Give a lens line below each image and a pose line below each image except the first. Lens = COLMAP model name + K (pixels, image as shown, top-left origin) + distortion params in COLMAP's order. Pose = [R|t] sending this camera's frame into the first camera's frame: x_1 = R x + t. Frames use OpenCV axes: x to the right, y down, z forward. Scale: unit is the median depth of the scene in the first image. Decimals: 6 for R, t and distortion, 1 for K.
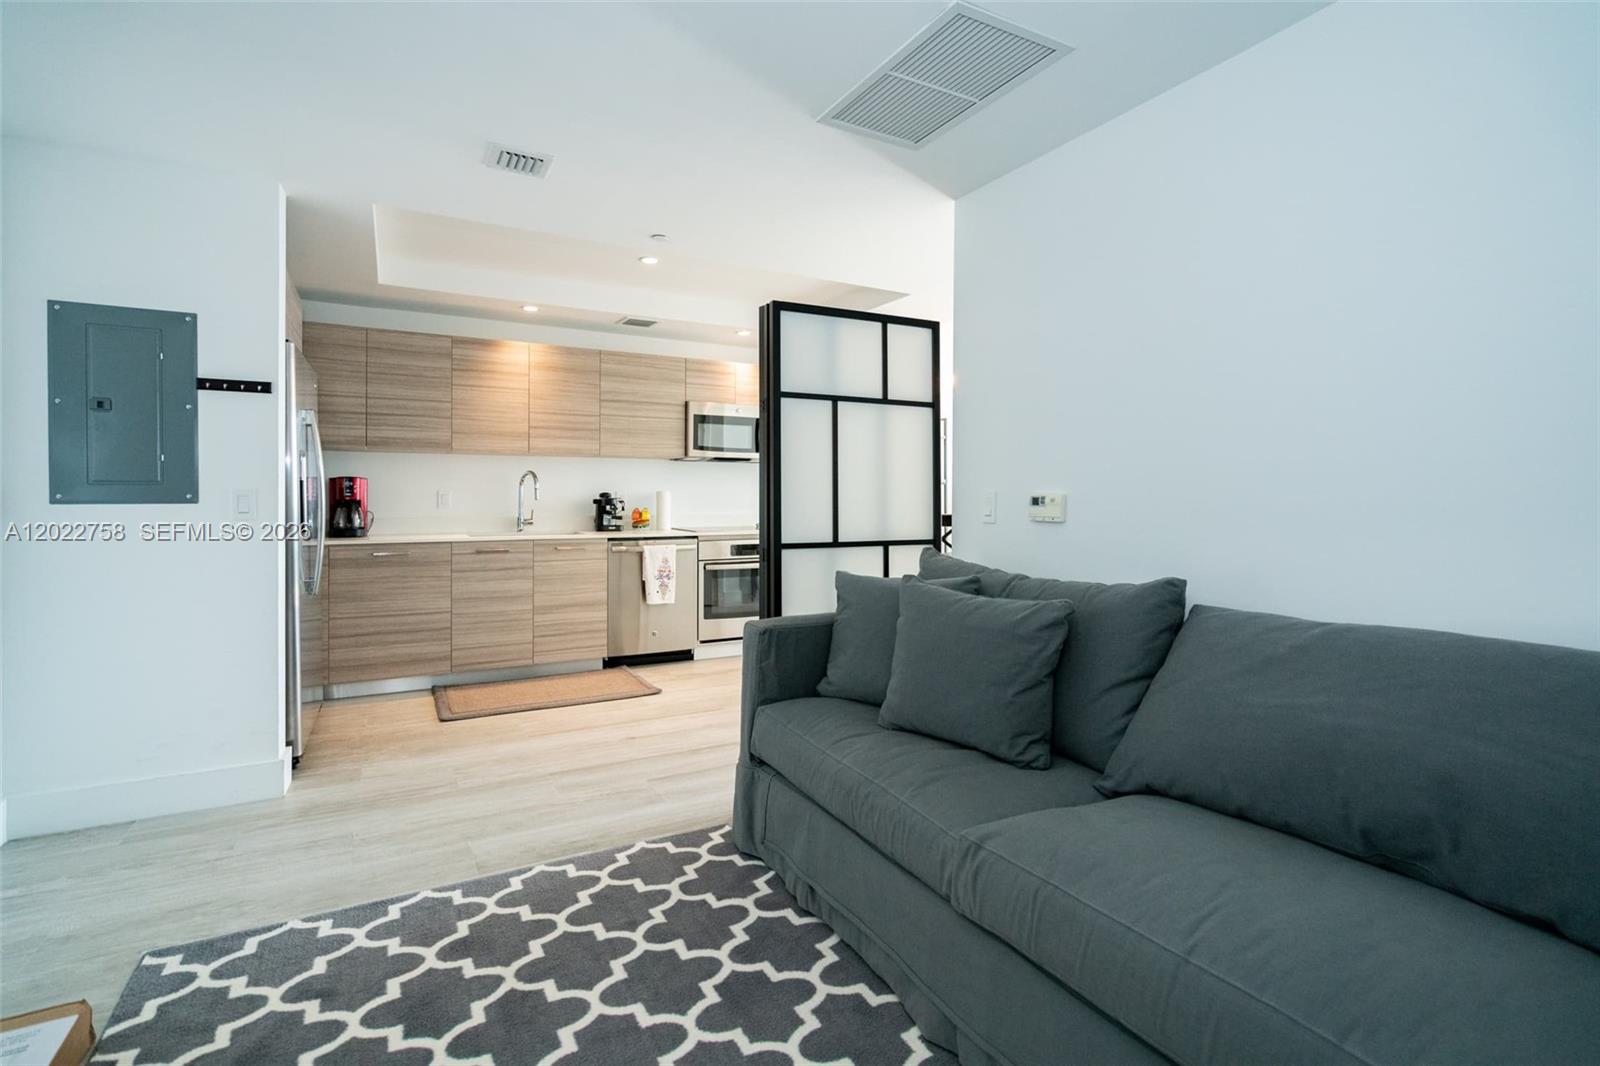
lens RADIAL K [[731.3, 0, 769.1], [0, 731.3, 496.6], [0, 0, 1]] dist [0.001763, 0.000211]
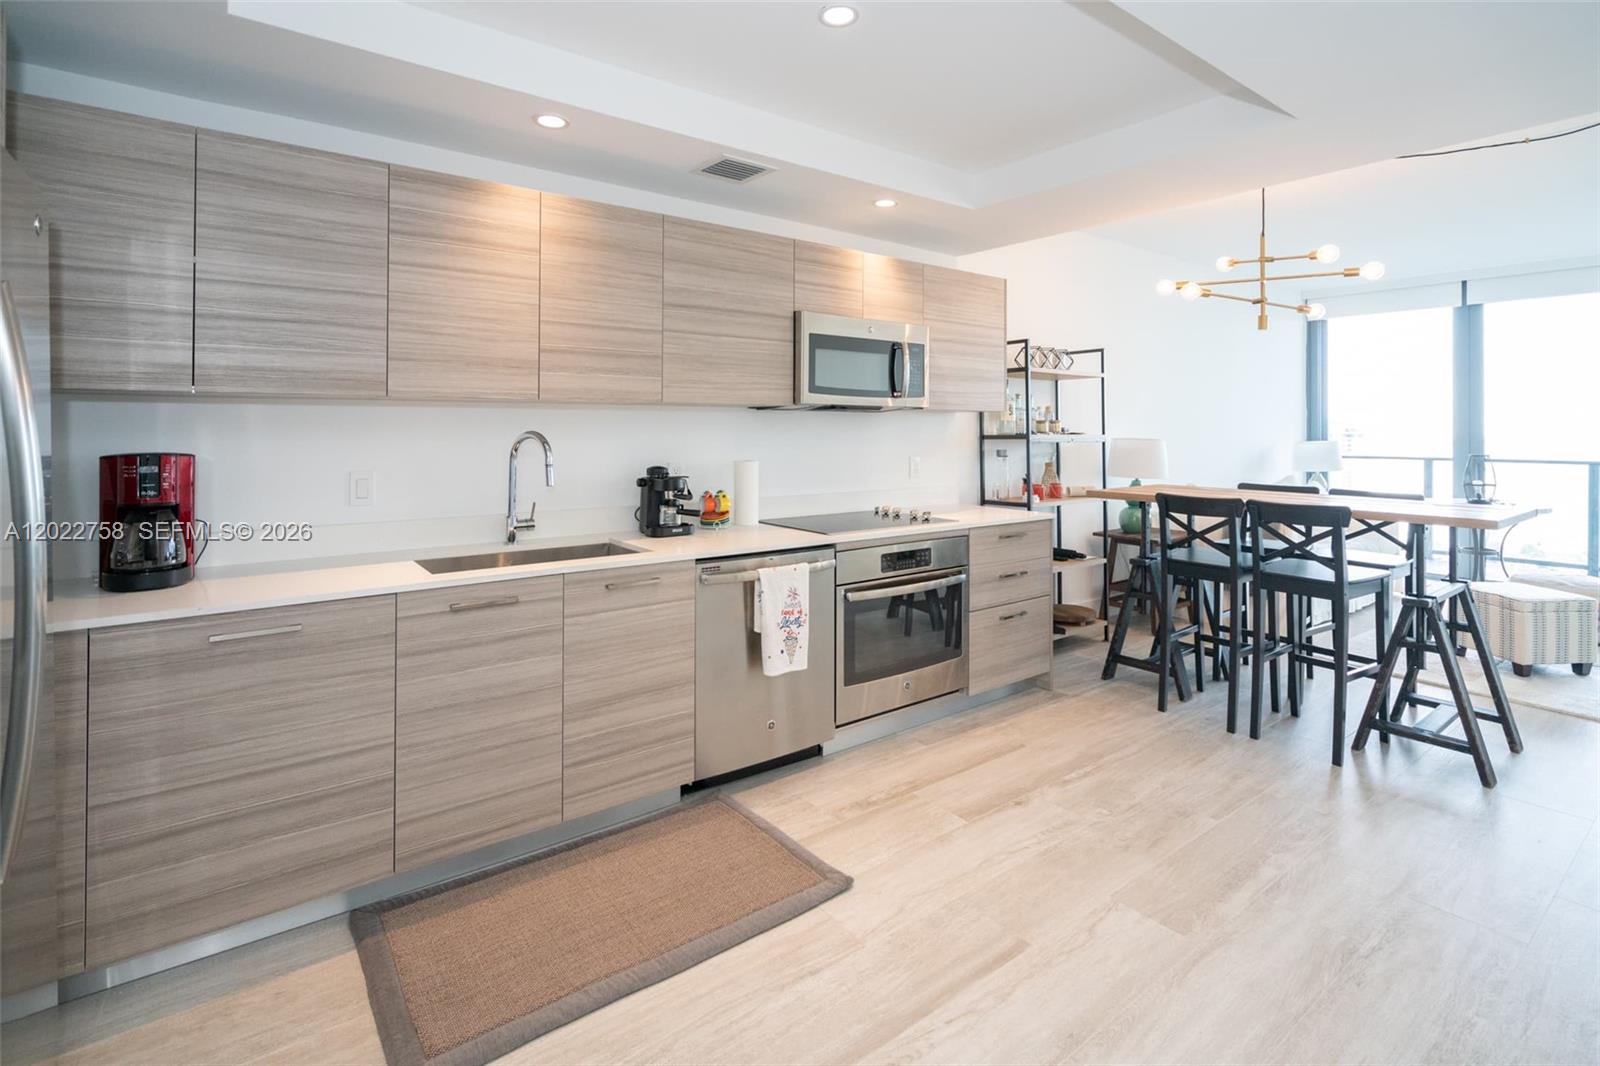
lens RADIAL K [[763.7, 0, 802.6], [0, 763.7, 422.8], [0, 0, 1]] dist [-0.001449, 0.000385]
pose [[0.985978, 0.000764, 0.166872, -0.232280], [0.000587, 0.999967, -0.008051, -0.037913], [-0.166873, 0.008036, 0.985946, 0.424910]]
